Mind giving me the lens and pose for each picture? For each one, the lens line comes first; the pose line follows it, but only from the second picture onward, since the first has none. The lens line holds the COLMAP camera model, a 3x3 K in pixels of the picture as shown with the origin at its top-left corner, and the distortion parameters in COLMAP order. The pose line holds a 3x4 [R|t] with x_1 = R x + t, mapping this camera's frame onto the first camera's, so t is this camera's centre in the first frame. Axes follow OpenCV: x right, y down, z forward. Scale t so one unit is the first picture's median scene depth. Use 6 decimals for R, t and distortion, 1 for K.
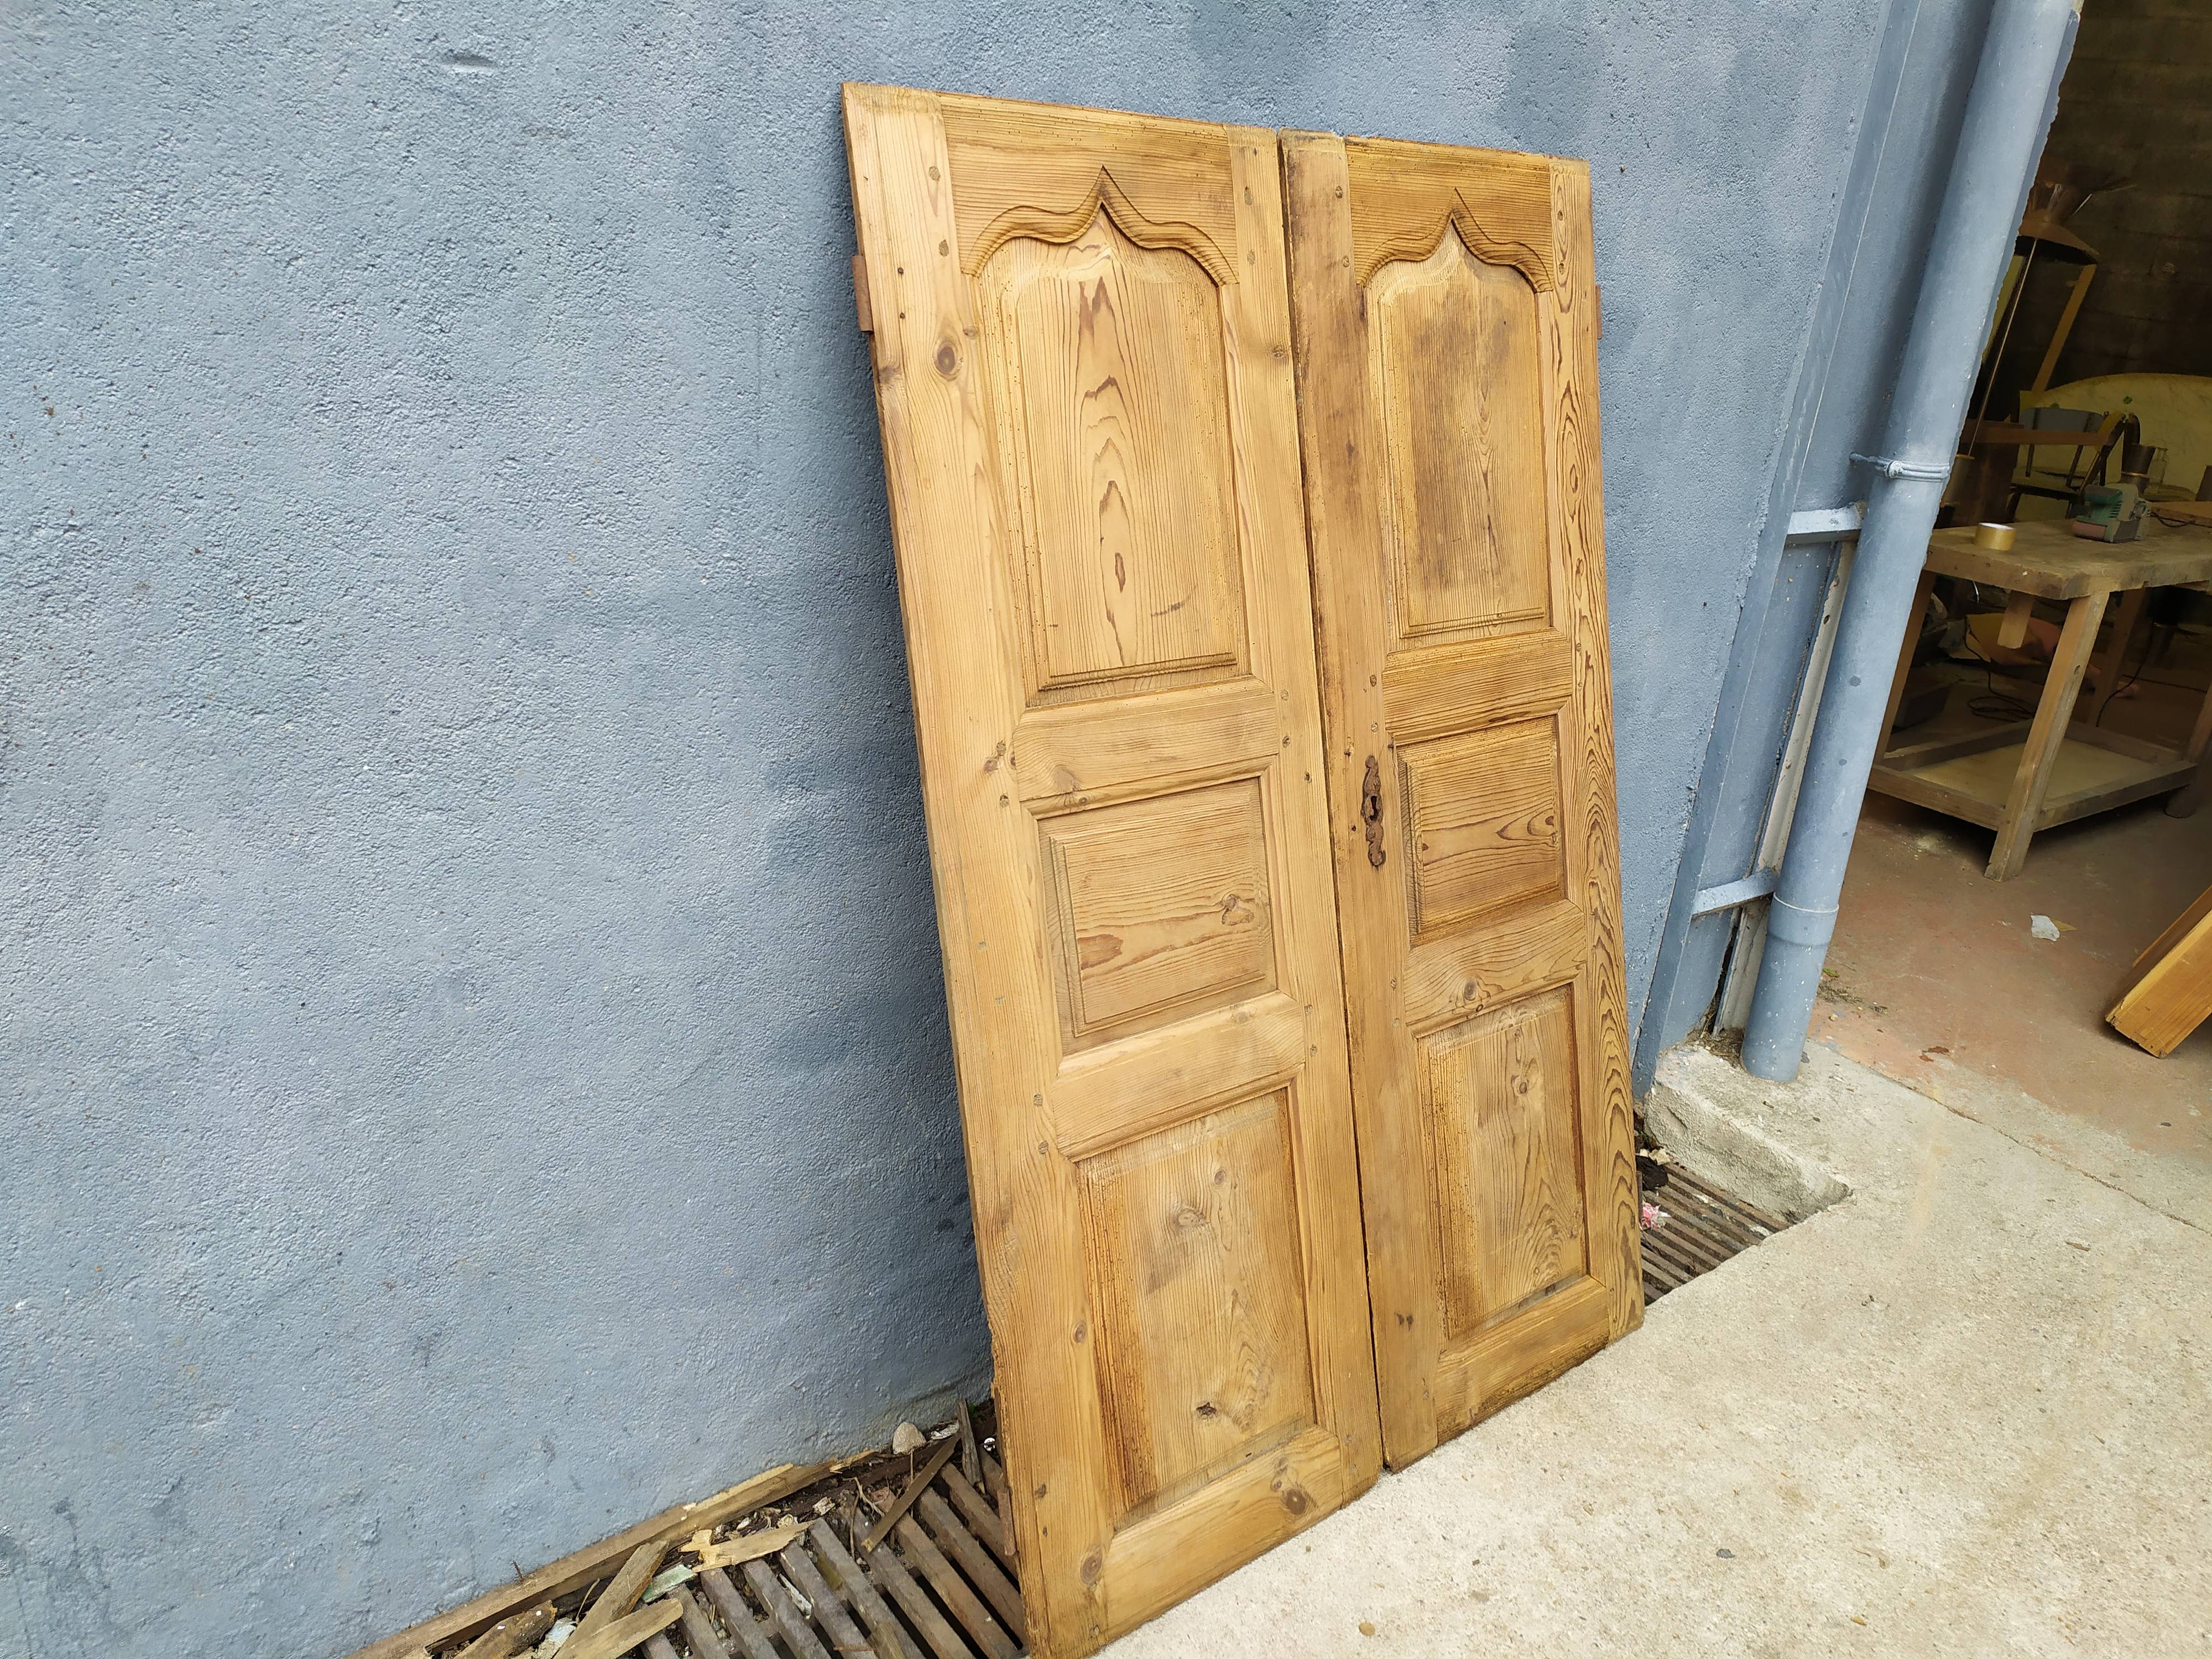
lens RADIAL K [[1679.8, 0, 1116.0], [0, 1679.8, 833.1], [0, 0, 1]] dist [0.044824, -0.039461]
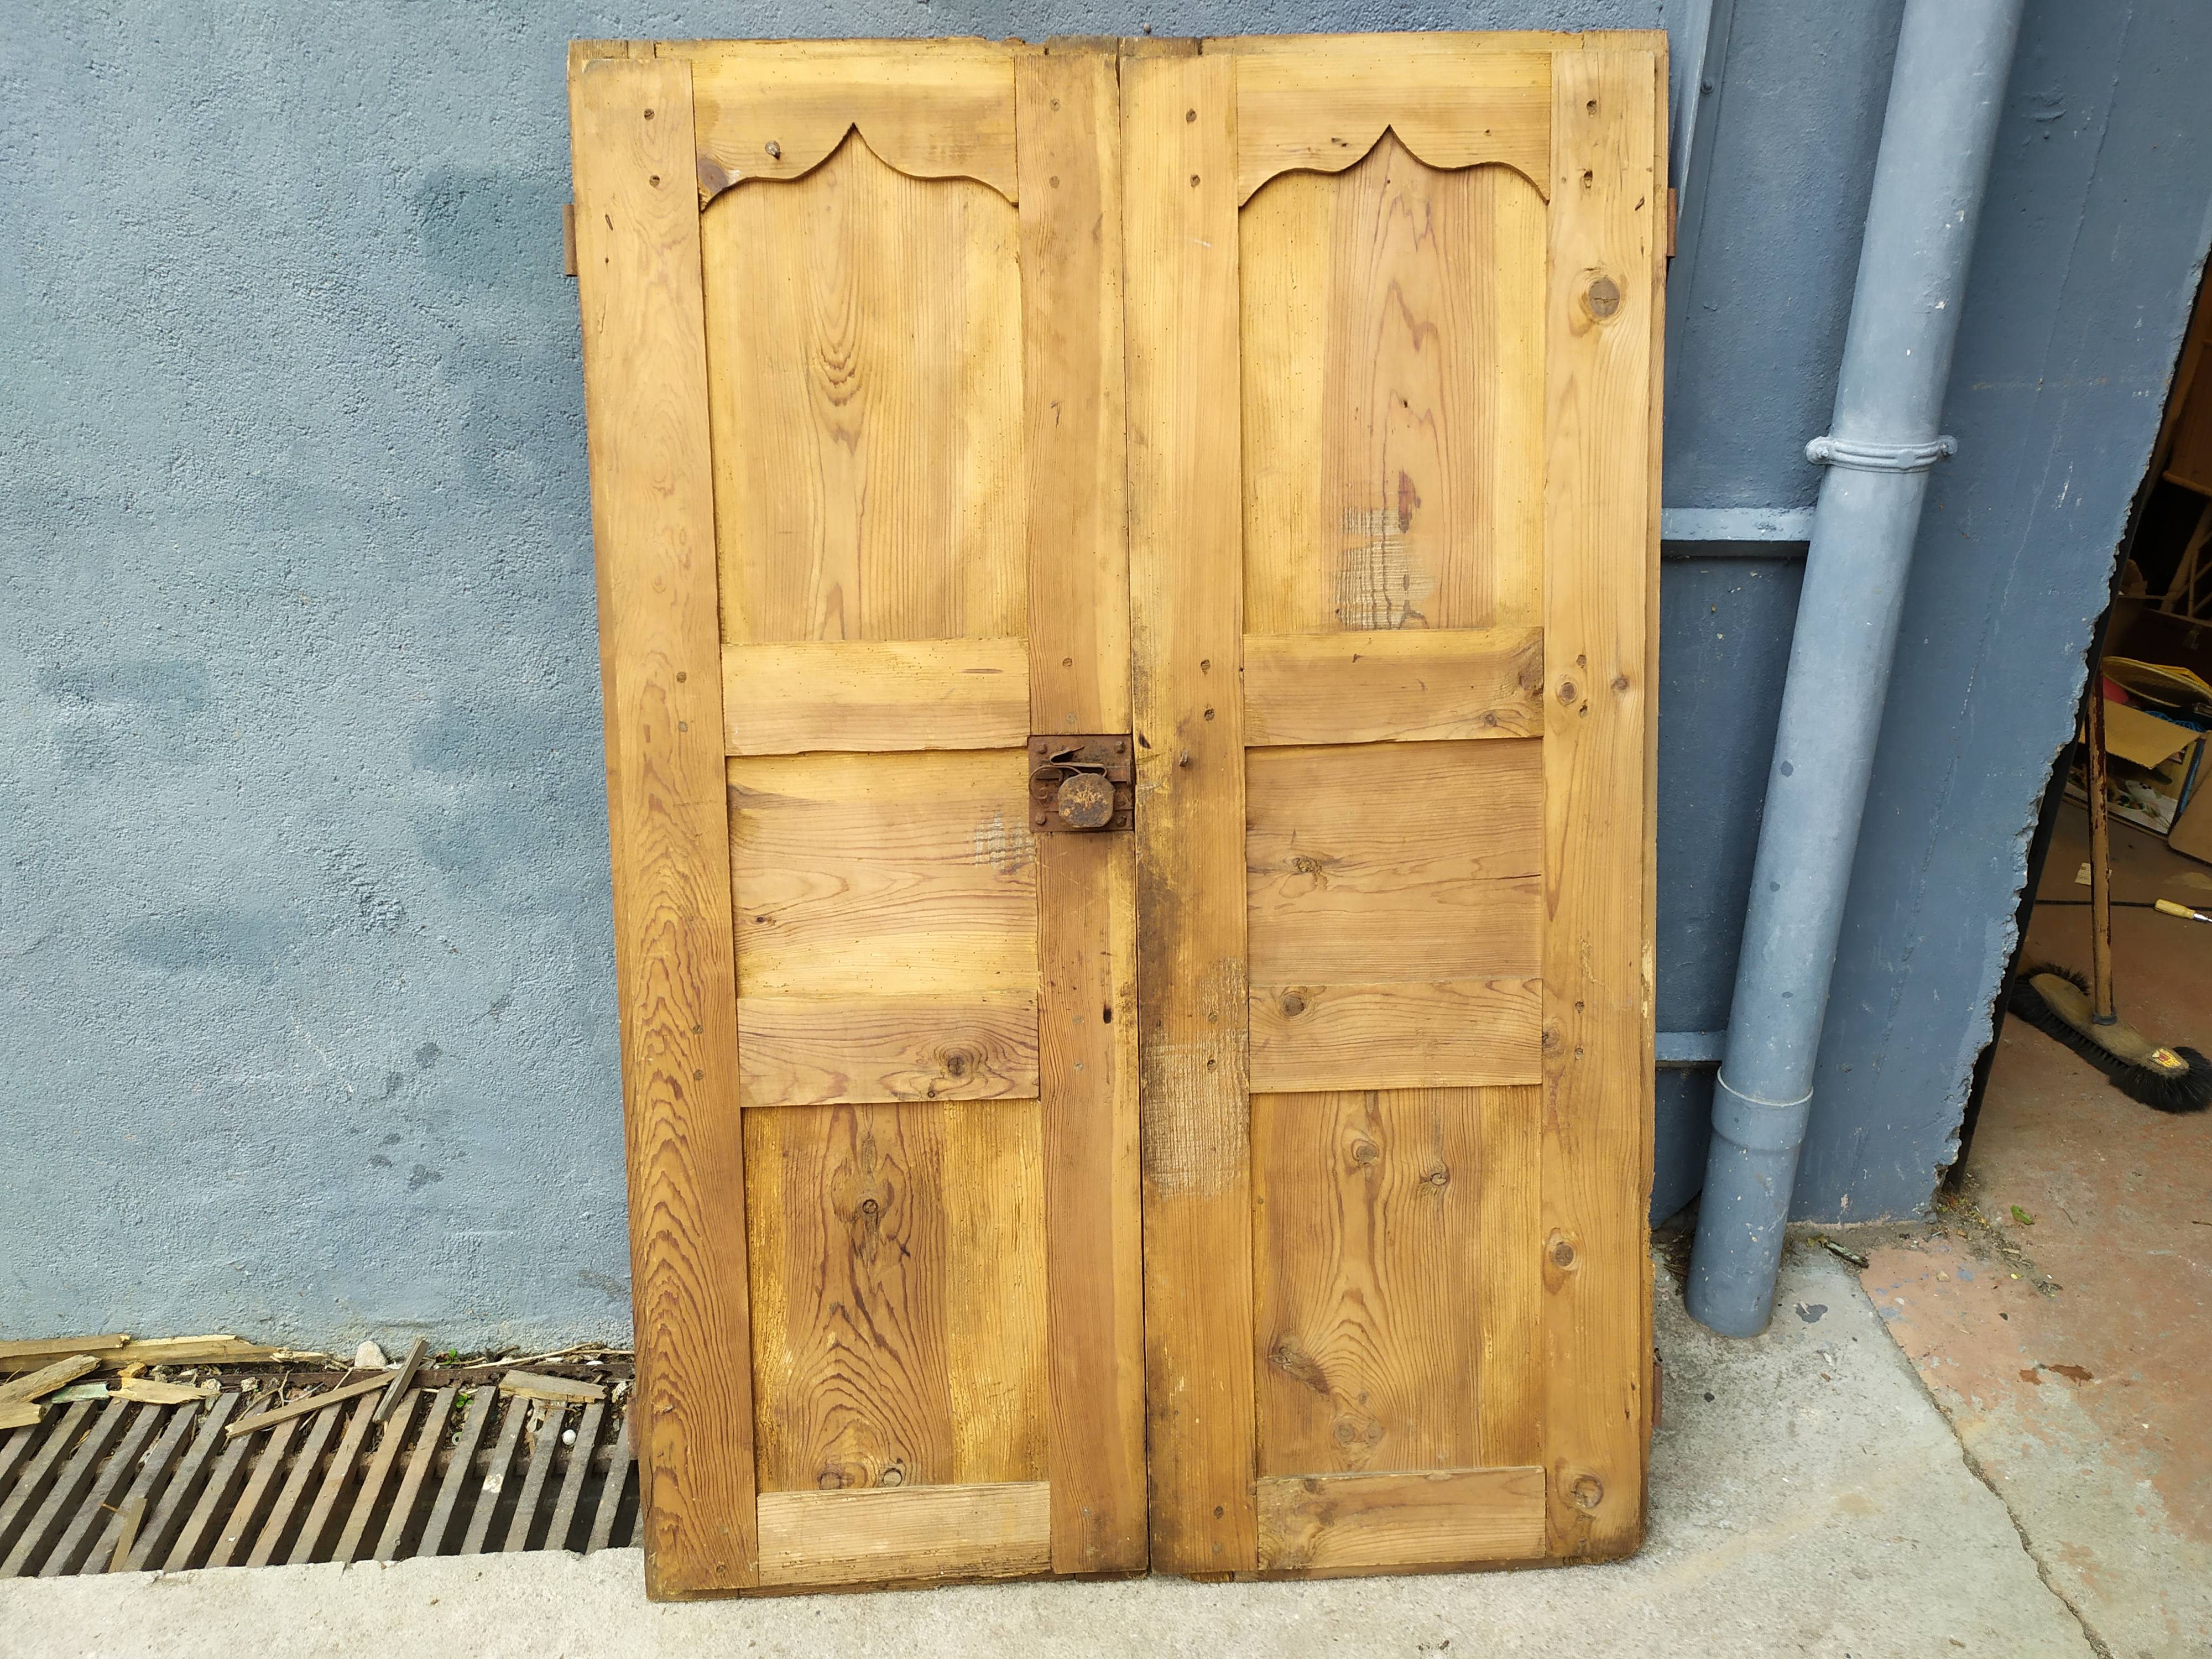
lens RADIAL K [[1679.8, 0, 1123.1], [0, 1679.8, 824.3], [0, 0, 1]] dist [0.044824, -0.039461]
pose [[0.814297, 0.154647, -0.559468, 0.901443], [-0.149932, 0.987185, 0.054652, -0.098418], [0.560750, 0.039379, 0.827048, 0.458758]]
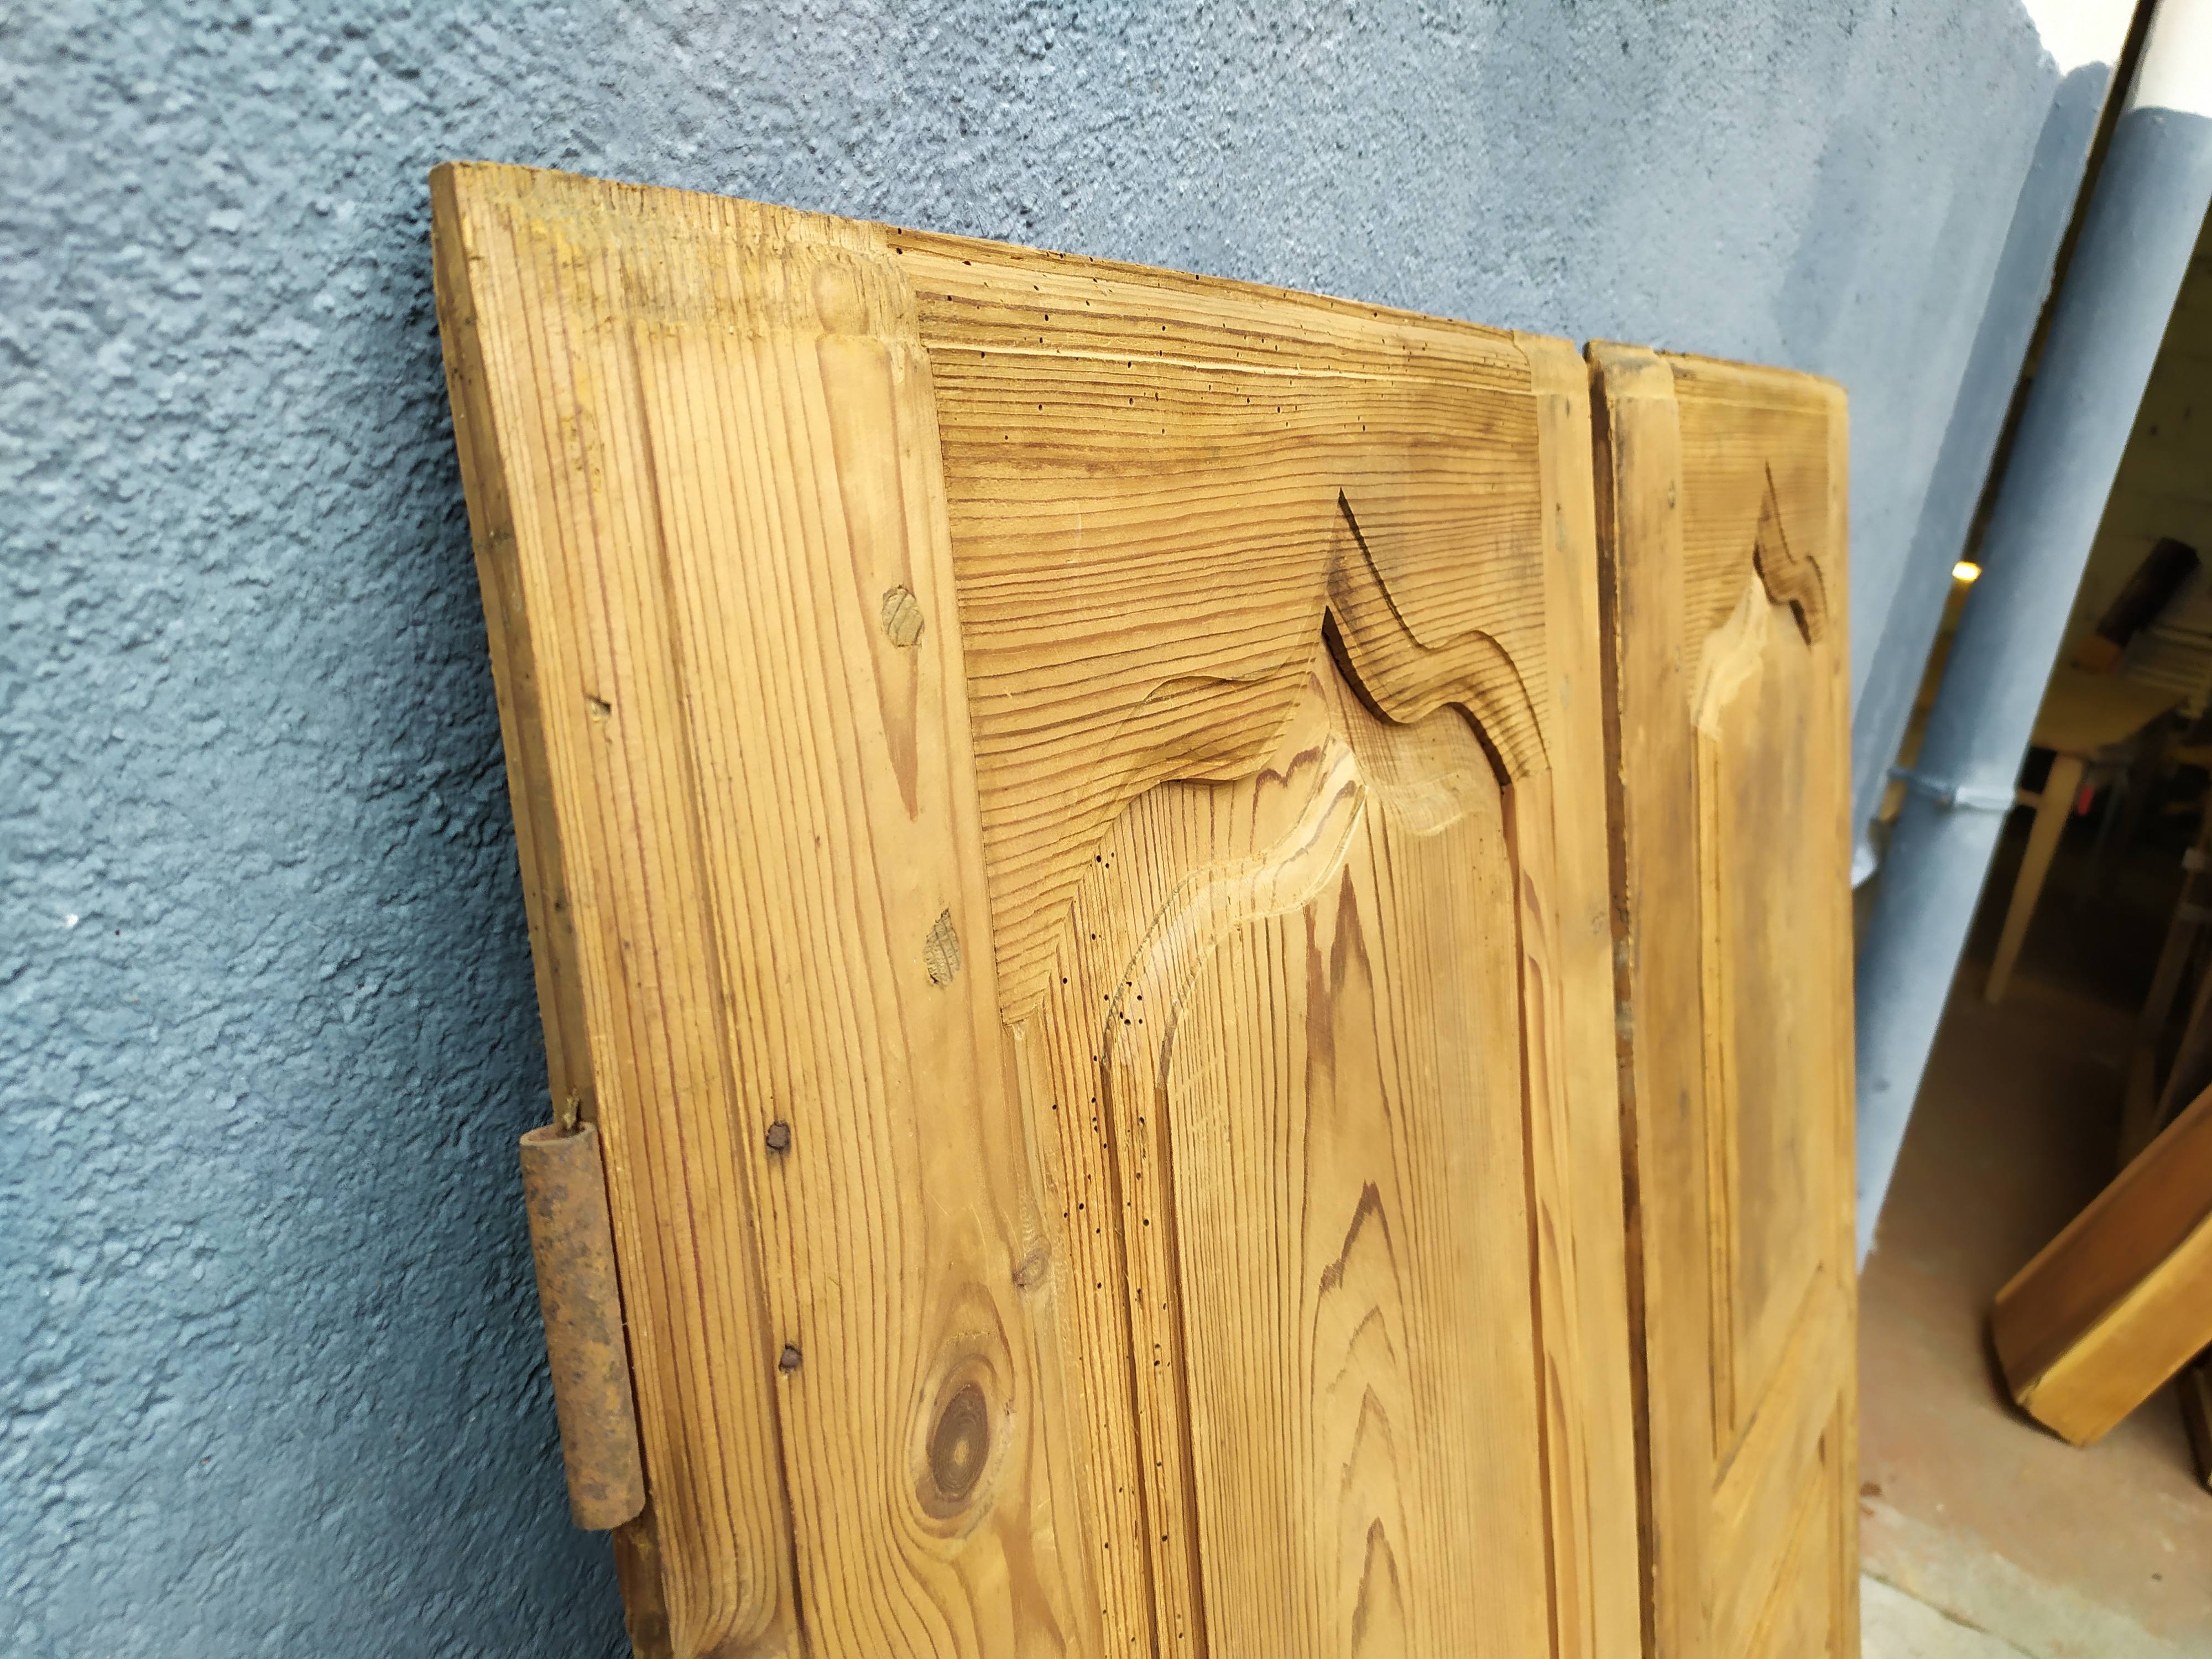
lens RADIAL K [[1679.8, 0, 1112.5], [0, 1679.8, 809.7], [0, 0, 1]] dist [0.044824, -0.039461]
pose [[0.943524, -0.037183, 0.329212, -0.127349], [0.046872, 0.998669, -0.021542, -0.302414], [-0.327973, 0.035757, 0.944010, 0.667919]]
